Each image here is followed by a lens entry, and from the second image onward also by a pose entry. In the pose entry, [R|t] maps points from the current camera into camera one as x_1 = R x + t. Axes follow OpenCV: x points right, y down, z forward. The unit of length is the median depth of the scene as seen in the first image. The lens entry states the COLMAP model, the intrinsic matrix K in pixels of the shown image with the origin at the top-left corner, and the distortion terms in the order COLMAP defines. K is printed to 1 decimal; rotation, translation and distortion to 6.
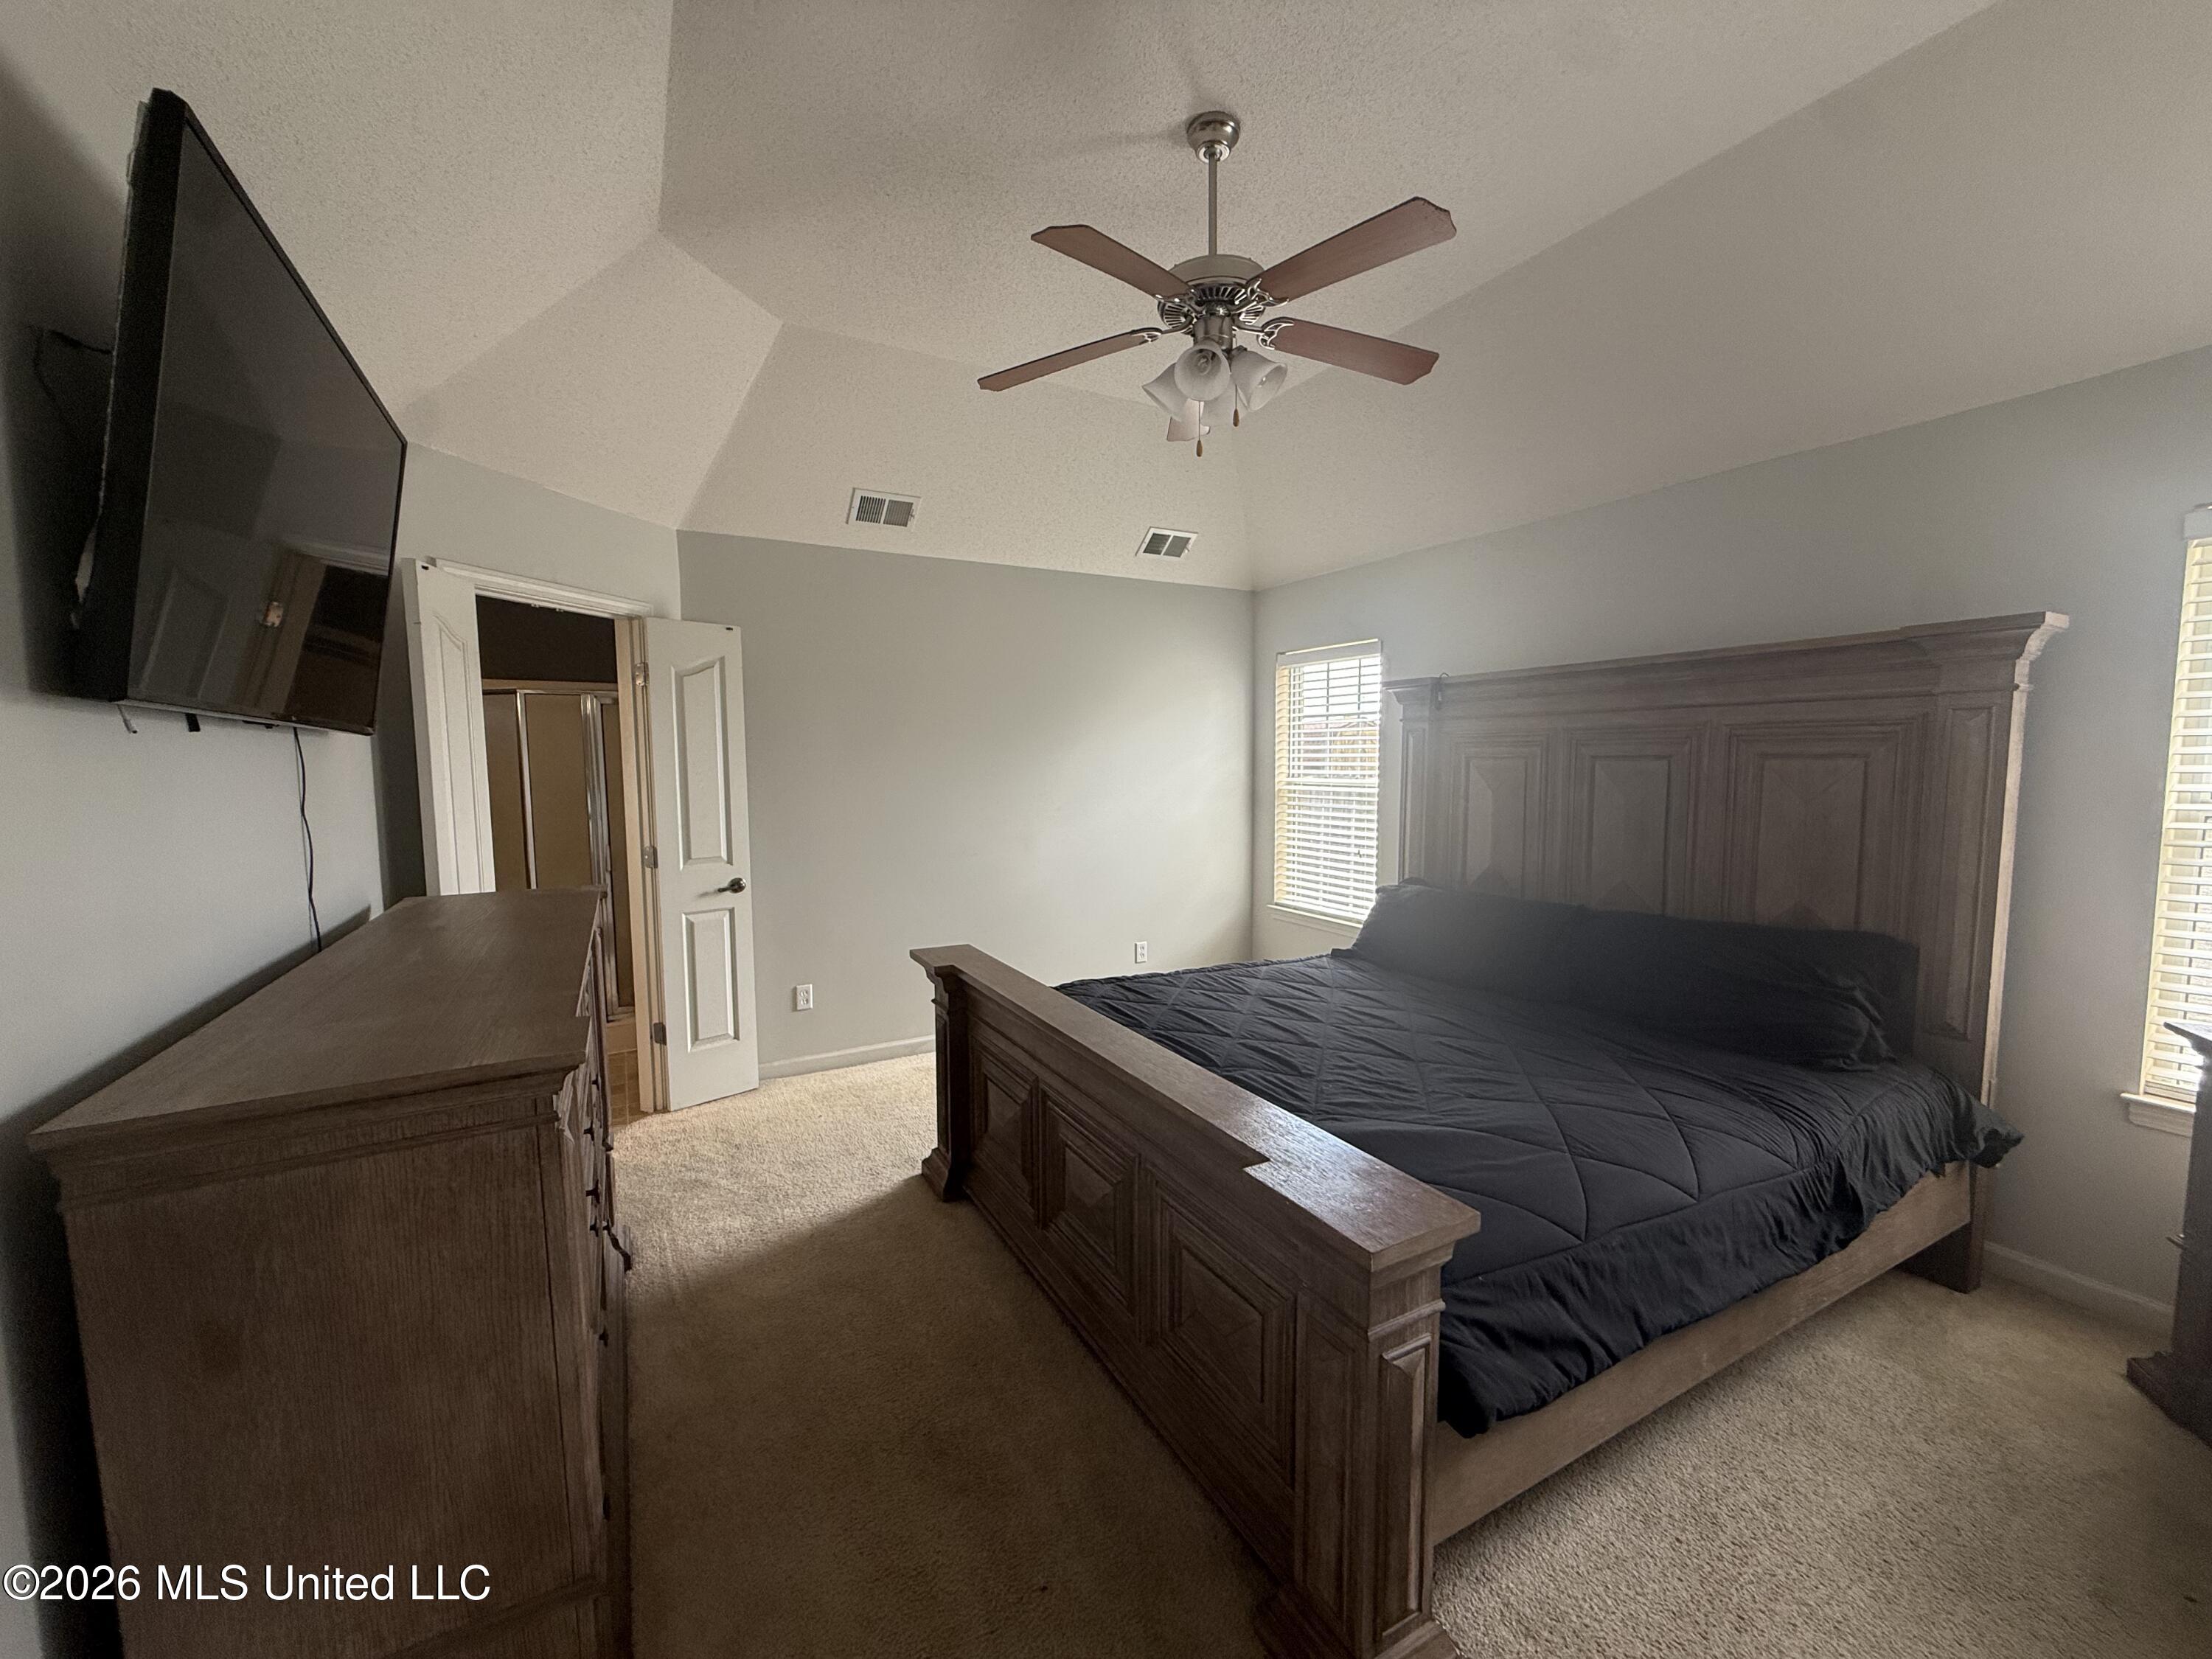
lens RADIAL K [[878.1, 0, 1098.5], [0, 878.1, 834.4], [0, 0, 1]] dist [-0.000133, -0.000172]
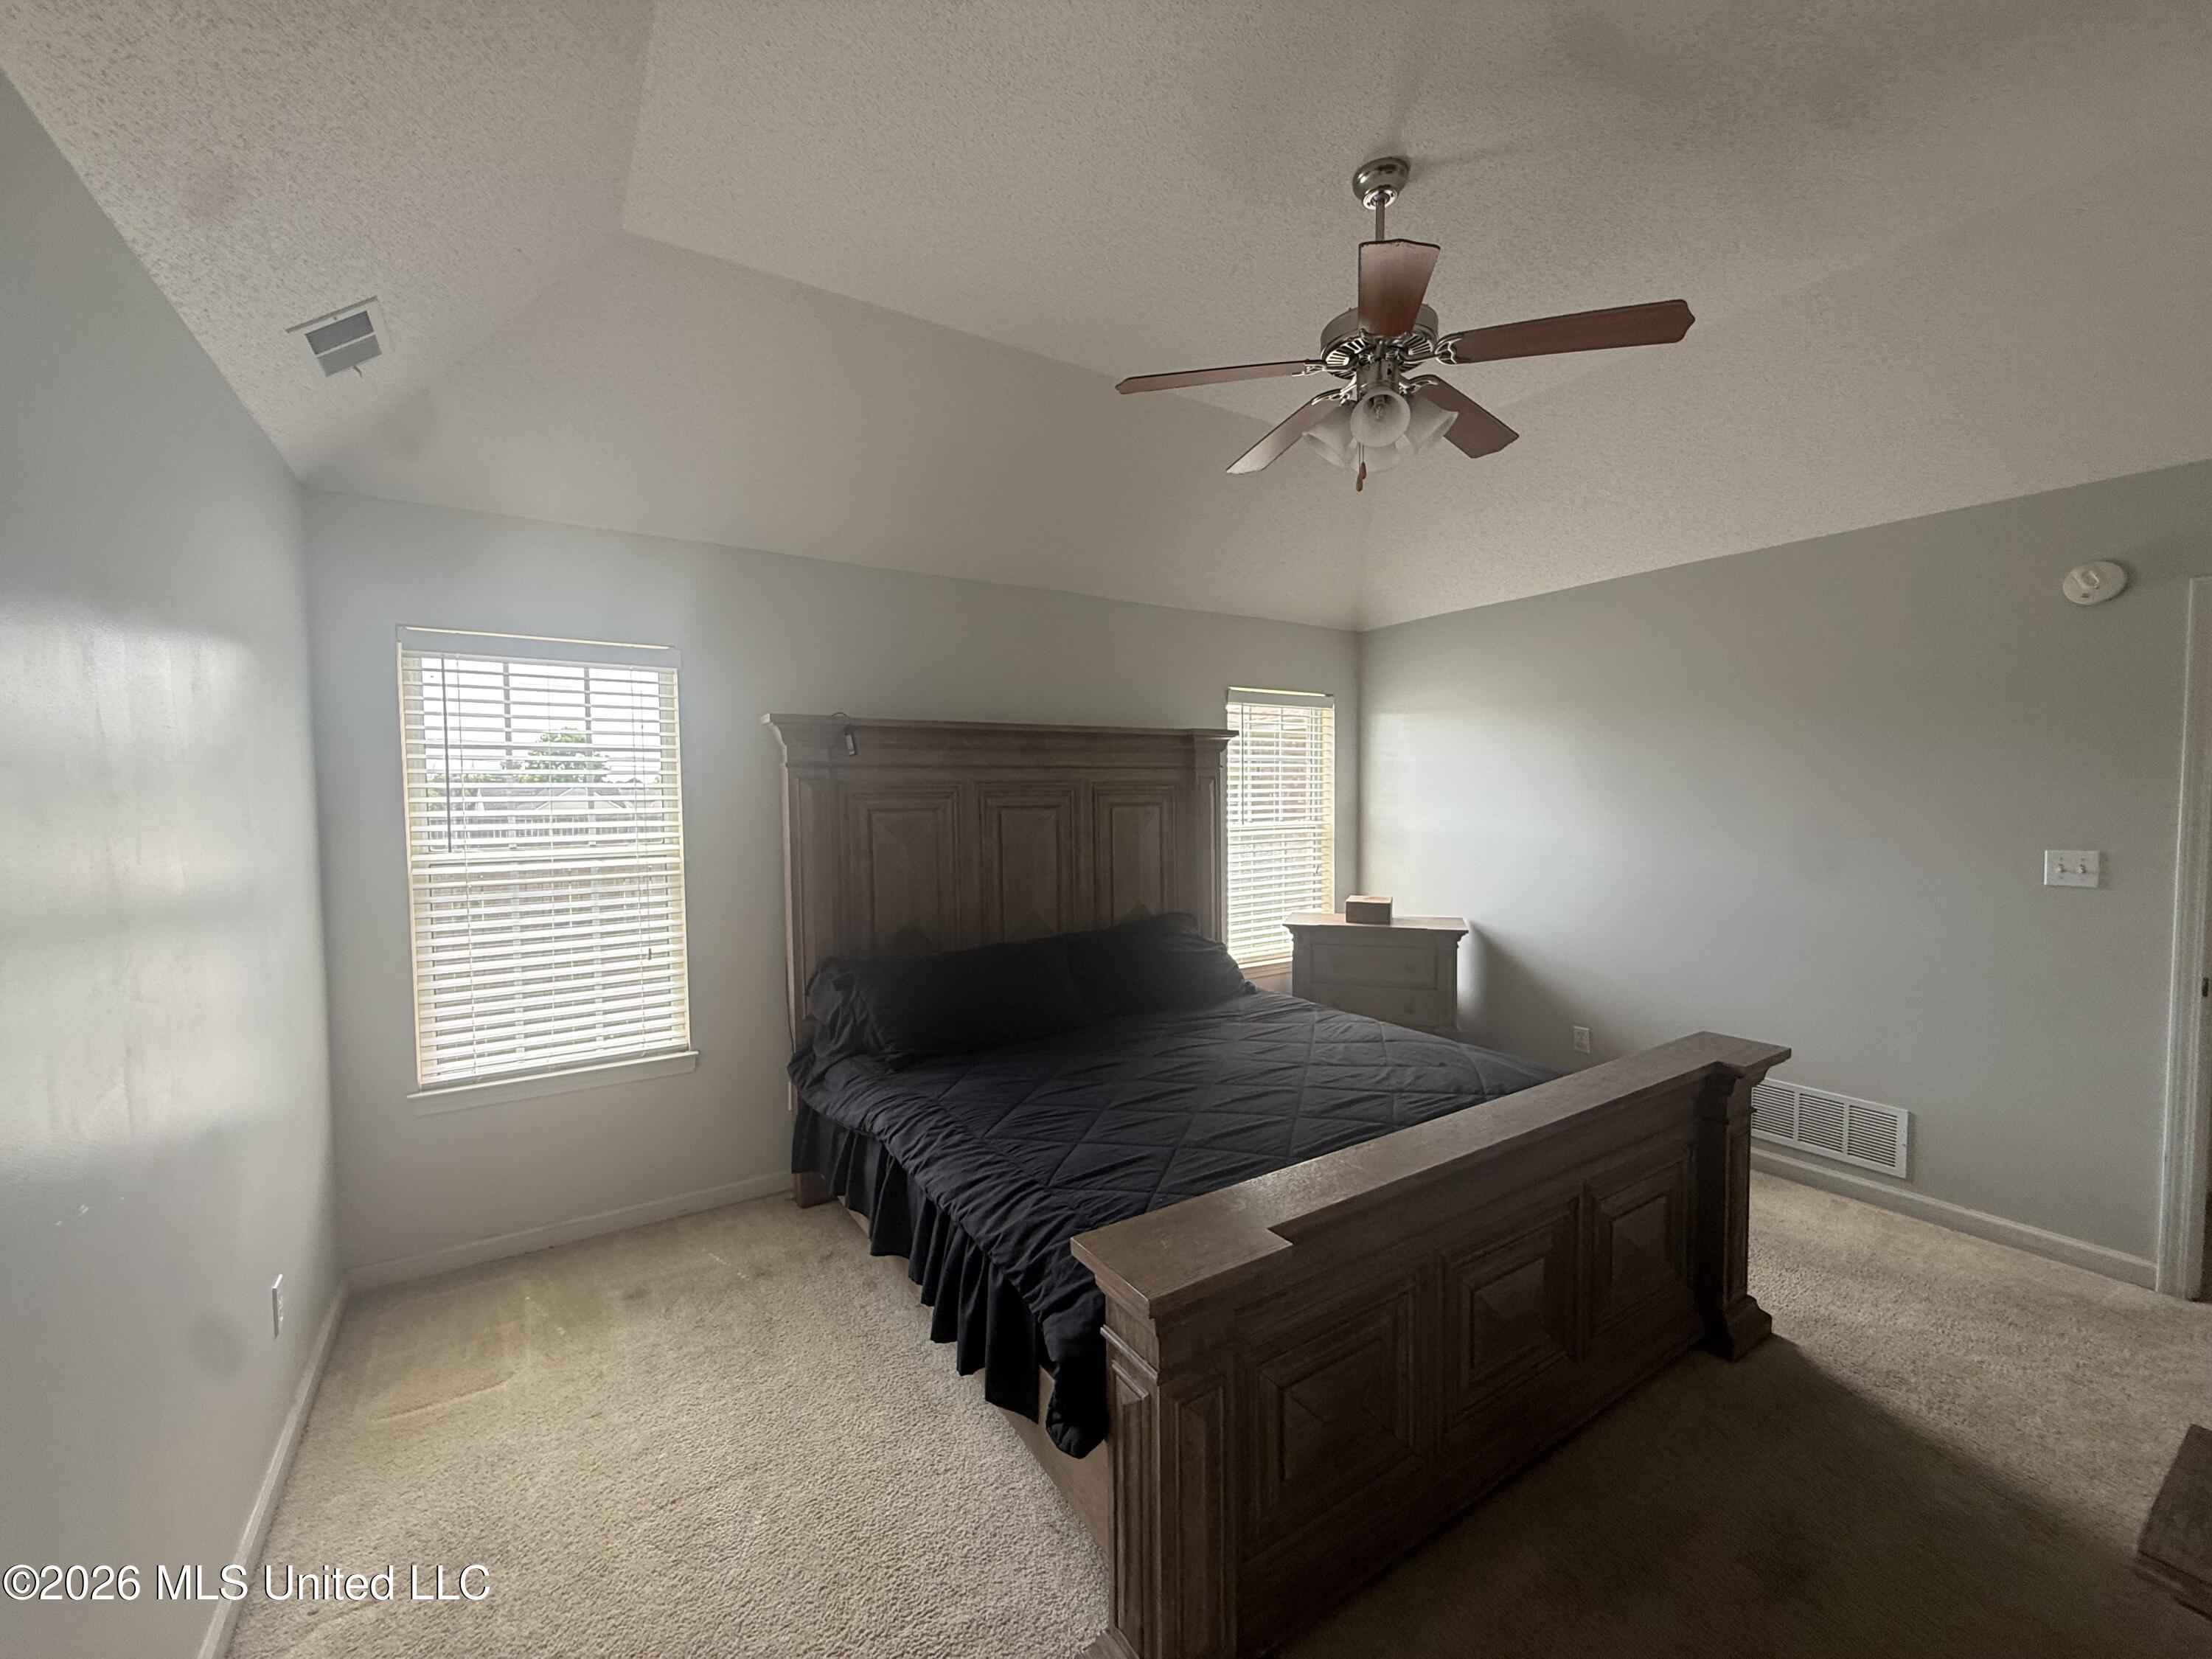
lens RADIAL K [[878.1, 0, 1098.5], [0, 878.1, 834.4], [0, 0, 1]] dist [-0.000133, -0.000172]
pose [[-0.069954, -0.031375, 0.997057, -0.526455], [0.105157, 0.993704, 0.038647, -0.080340], [-0.991992, 0.107551, -0.066214, 0.909382]]
